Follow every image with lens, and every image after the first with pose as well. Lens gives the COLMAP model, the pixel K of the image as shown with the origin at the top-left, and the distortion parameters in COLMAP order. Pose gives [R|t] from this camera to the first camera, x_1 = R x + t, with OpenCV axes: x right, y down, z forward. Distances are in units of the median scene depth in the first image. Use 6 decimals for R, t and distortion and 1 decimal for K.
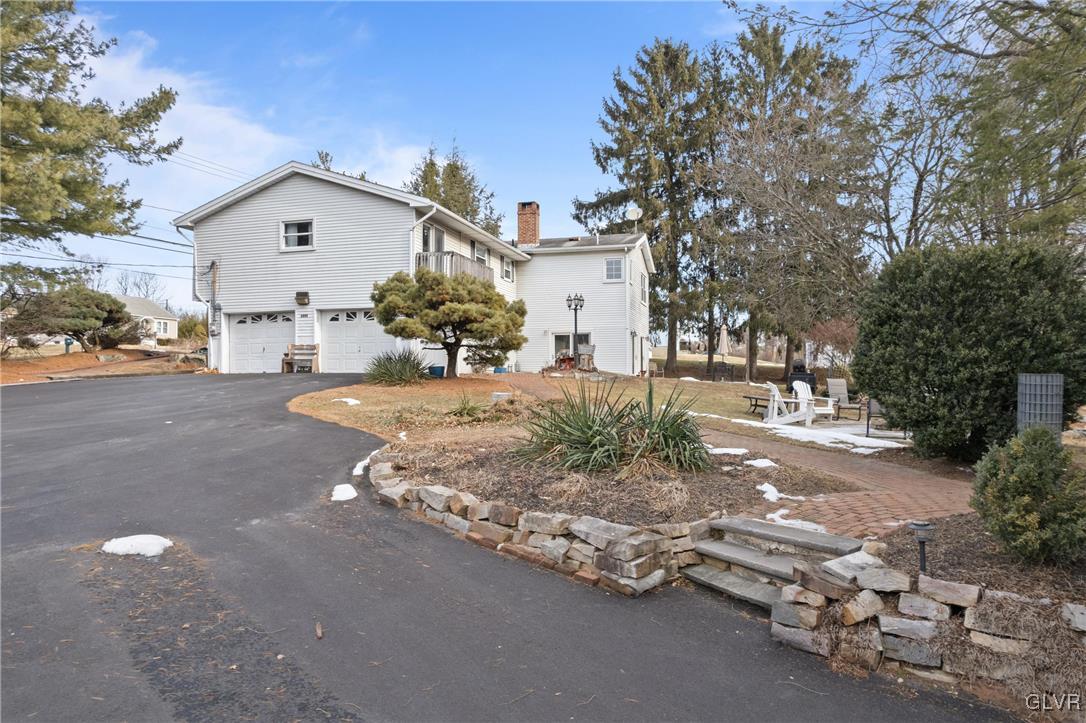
lens RADIAL K [[697.2, 0, 541.6], [0, 697.2, 360.1], [0, 0, 1]] dist [-0.081290, 0.075529]
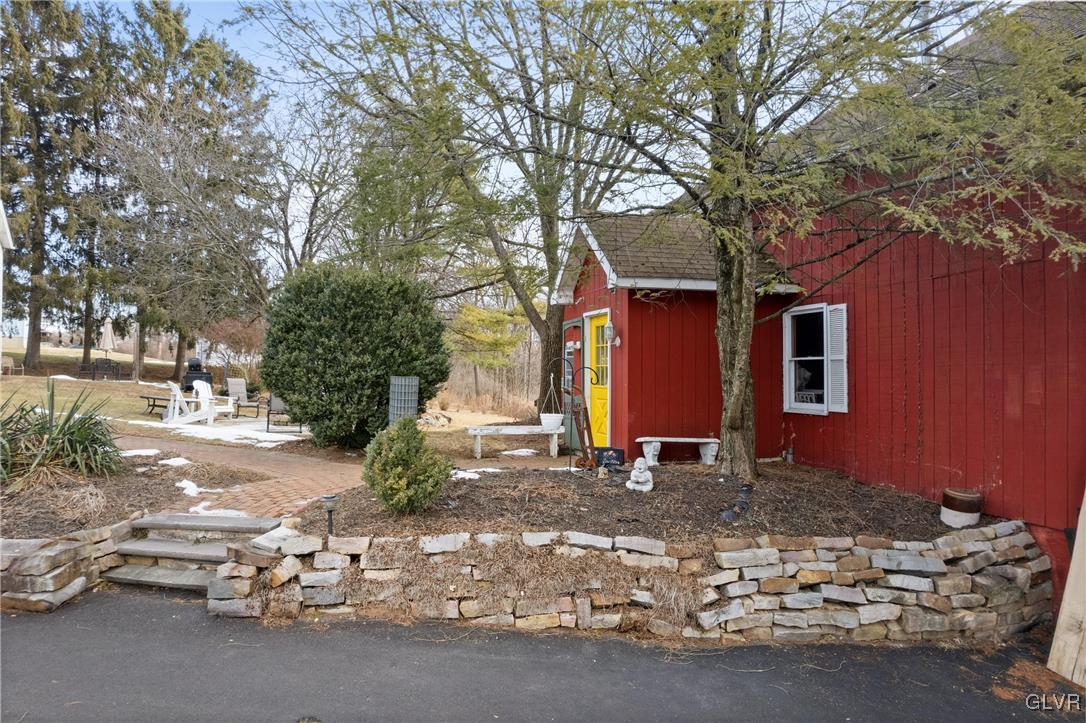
lens RADIAL K [[697.2, 0, 541.6], [0, 697.2, 360.1], [0, 0, 1]] dist [-0.081290, 0.075529]
pose [[0.669169, 0.021661, 0.742795, -0.070434], [-0.023638, 0.999690, -0.007858, -0.006012], [-0.742734, -0.012300, 0.669473, -0.073676]]
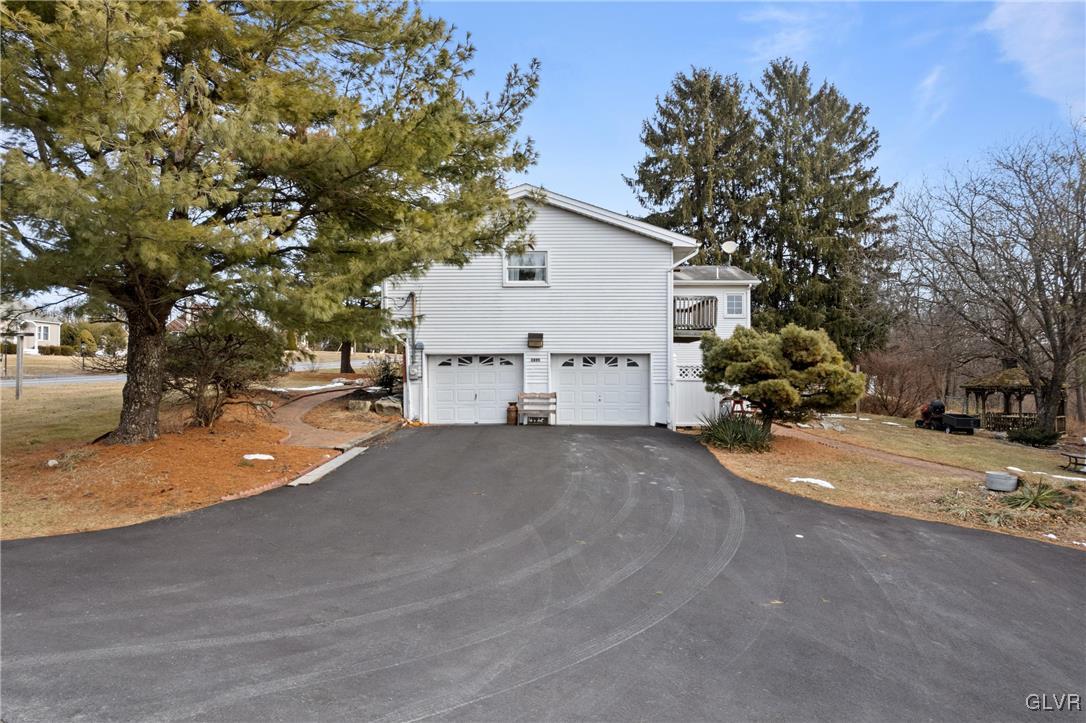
lens RADIAL K [[697.2, 0, 541.6], [0, 697.2, 360.1], [0, 0, 1]] dist [-0.081290, 0.075529]
pose [[0.971976, 0.009210, 0.234900, -1.337490], [-0.008759, 0.999957, -0.002966, -0.151030], [-0.234917, 0.000826, 0.972015, 0.323021]]
